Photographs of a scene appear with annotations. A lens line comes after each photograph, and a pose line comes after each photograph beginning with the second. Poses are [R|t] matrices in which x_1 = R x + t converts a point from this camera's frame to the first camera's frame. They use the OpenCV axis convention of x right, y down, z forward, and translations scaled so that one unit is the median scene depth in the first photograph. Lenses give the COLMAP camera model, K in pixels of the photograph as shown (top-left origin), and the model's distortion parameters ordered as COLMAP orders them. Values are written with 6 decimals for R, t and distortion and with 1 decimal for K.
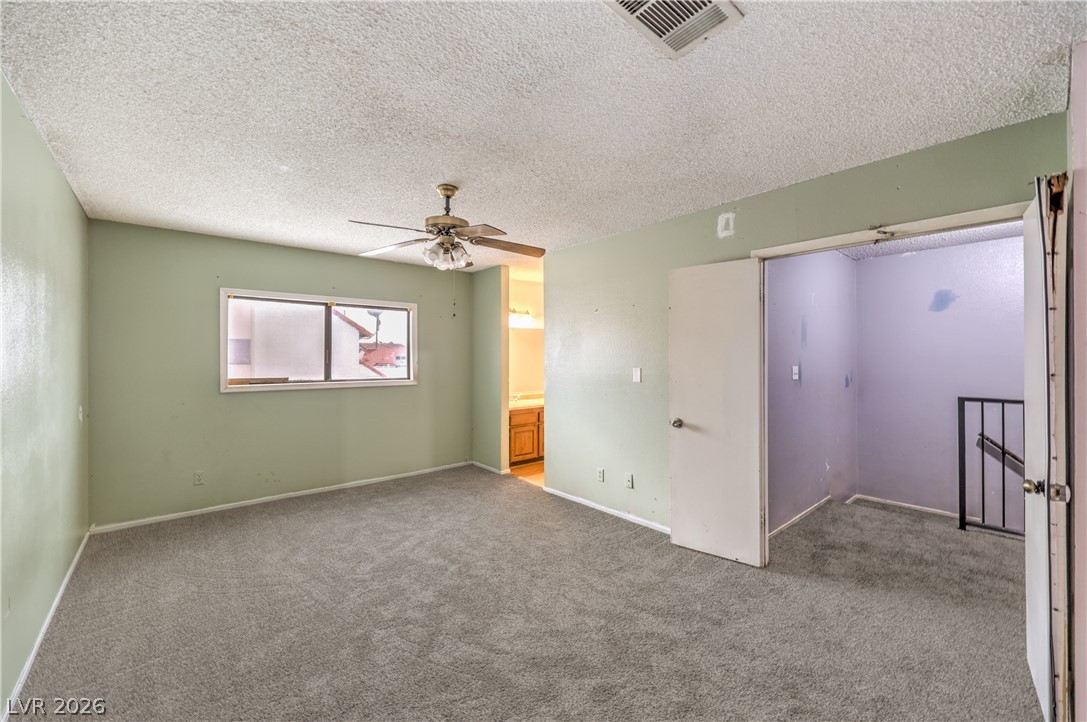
lens RADIAL K [[437.5, 0, 545.5], [0, 437.5, 360.1], [0, 0, 1]] dist [0.001498, 0.000124]
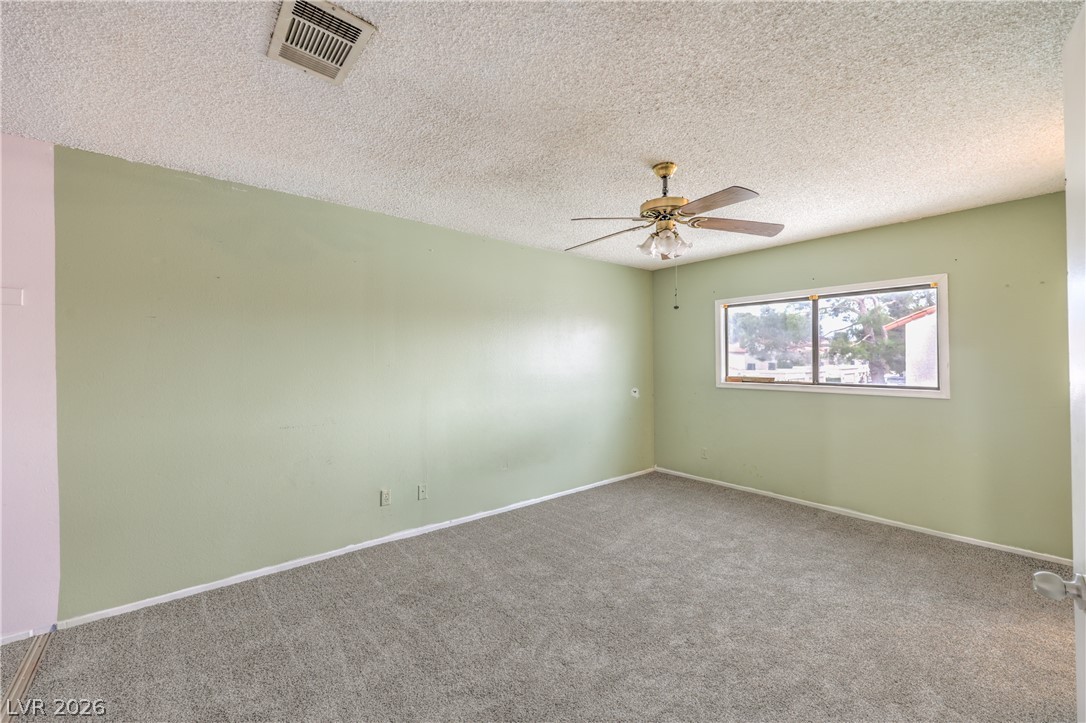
lens RADIAL K [[437.1, 0, 545.0], [0, 437.1, 360.6], [0, 0, 1]] dist [0.001498, 0.000124]
pose [[-0.013163, 0.002559, -0.999910, 0.460606], [-0.003890, 0.999989, 0.002611, -0.000606], [0.999906, 0.003924, -0.013153, 0.528477]]
